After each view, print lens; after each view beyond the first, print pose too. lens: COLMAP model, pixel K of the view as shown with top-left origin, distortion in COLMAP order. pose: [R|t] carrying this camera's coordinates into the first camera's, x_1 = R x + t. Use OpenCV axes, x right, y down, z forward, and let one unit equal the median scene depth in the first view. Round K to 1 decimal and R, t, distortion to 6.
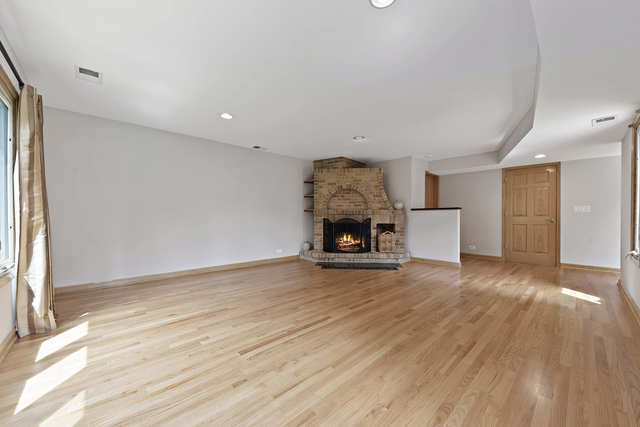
lens RADIAL K [[247.5, 0, 320.0], [0, 247.5, 215.8], [0, 0, 1]] dist [0.016290, 0.000084]
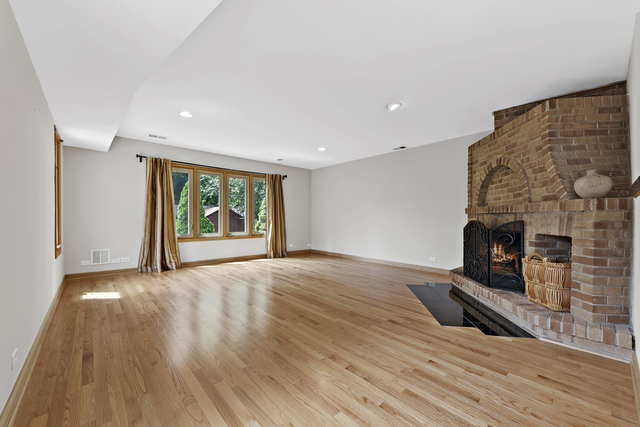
lens RADIAL K [[247.5, 0, 320.0], [0, 247.5, 215.9], [0, 0, 1]] dist [0.016290, 0.000084]
pose [[0.002066, -0.008277, -0.999964, 0.673690], [-0.007128, 0.999940, -0.008292, 0.006599], [0.999972, 0.007144, 0.002007, 0.619432]]
